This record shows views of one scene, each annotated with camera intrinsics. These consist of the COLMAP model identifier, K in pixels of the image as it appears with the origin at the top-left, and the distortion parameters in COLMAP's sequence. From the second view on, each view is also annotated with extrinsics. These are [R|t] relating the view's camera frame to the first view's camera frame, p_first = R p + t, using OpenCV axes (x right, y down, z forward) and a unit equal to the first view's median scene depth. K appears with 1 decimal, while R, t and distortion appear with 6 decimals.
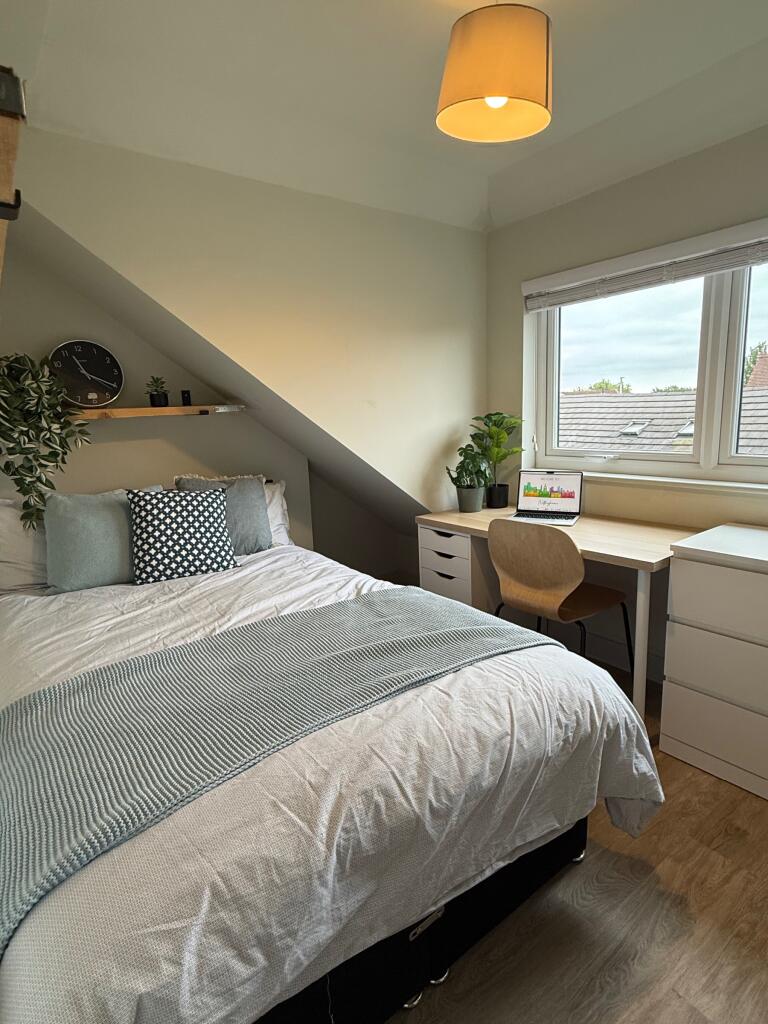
lens RADIAL K [[537.0, 0, 381.9], [0, 537.0, 508.9], [0, 0, 1]] dist [-0.001088, -0.000518]
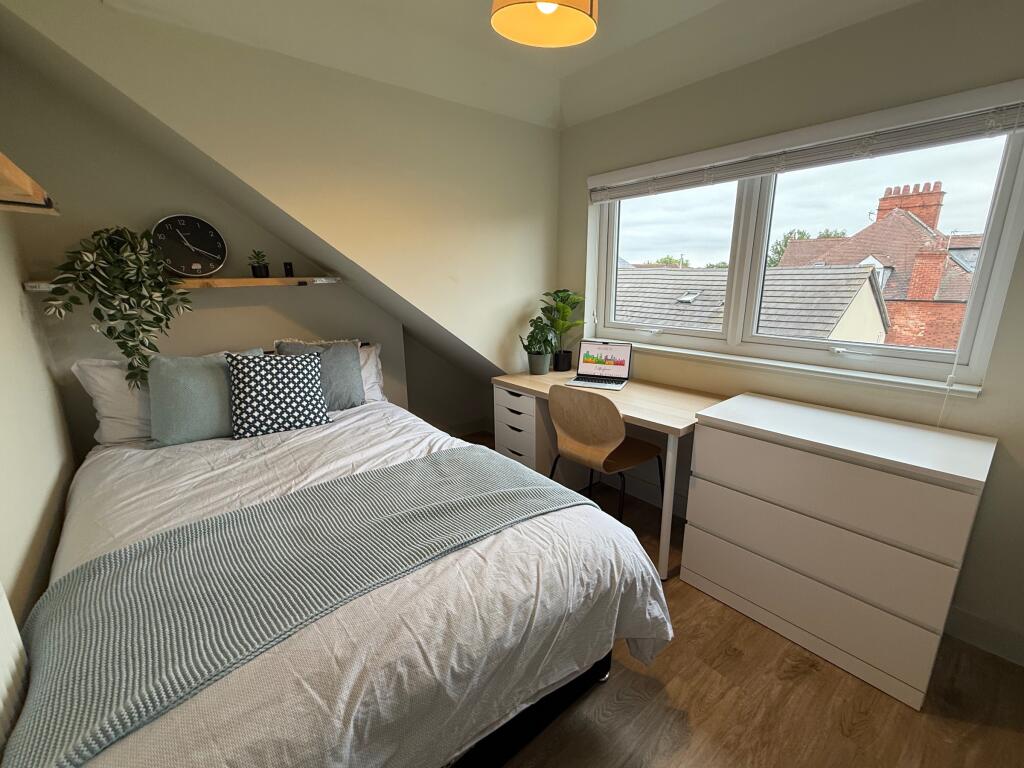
lens RADIAL K [[434.1, 0, 513.0], [0, 434.1, 382.3], [0, 0, 1]] dist [-0.003864, -0.000026]
pose [[0.998232, 0.018055, 0.056638, 0.086584], [-0.021557, 0.997853, 0.061842, -0.055313], [-0.055400, -0.062953, 0.996478, 0.080195]]
